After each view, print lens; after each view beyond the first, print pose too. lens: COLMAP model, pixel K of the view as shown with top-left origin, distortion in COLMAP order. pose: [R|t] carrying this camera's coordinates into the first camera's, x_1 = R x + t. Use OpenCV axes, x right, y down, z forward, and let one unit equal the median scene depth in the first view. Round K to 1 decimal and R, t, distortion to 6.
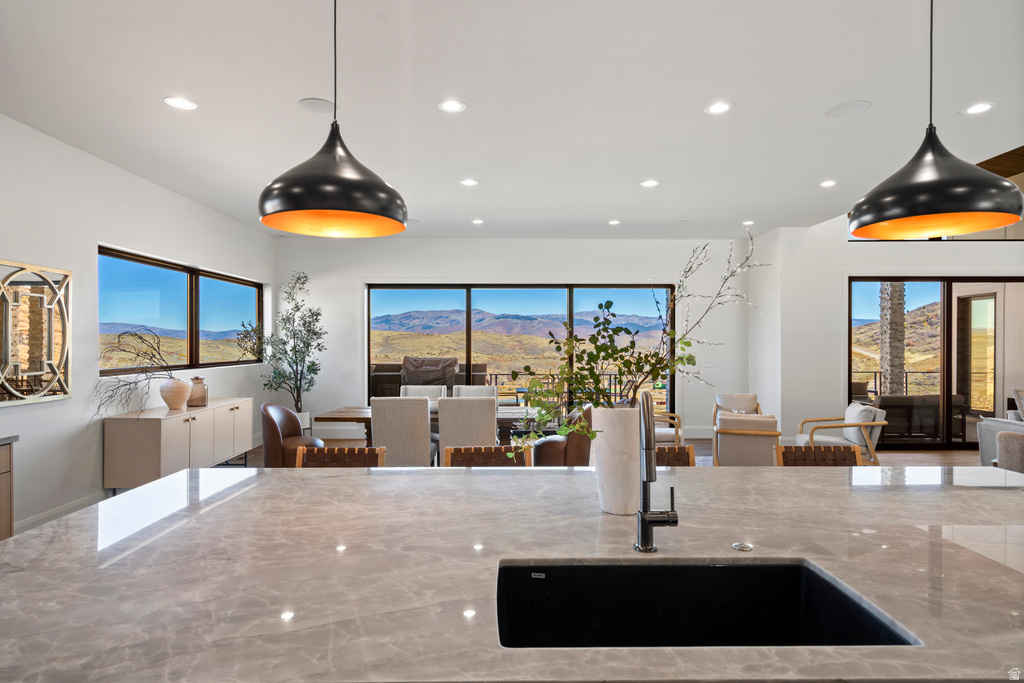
lens RADIAL K [[571.2, 0, 510.6], [0, 571.2, 343.8], [0, 0, 1]] dist [0.003904, 0.001461]
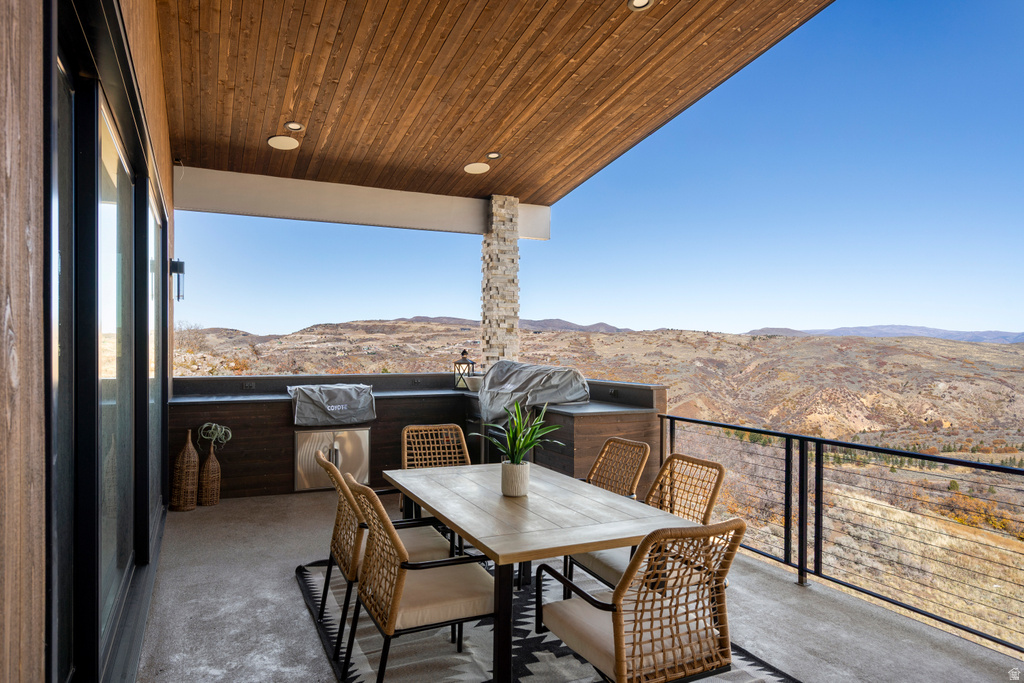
lens RADIAL K [[651.0, 0, 517.2], [0, 651.0, 345.1], [0, 0, 1]] dist [0.005308, 0.002758]
pose [[0.430268, -0.000609, -0.902701, 0.888938], [-0.003507, 0.999991, -0.002346, 0.025310], [0.902694, 0.004175, 0.430262, 2.089909]]
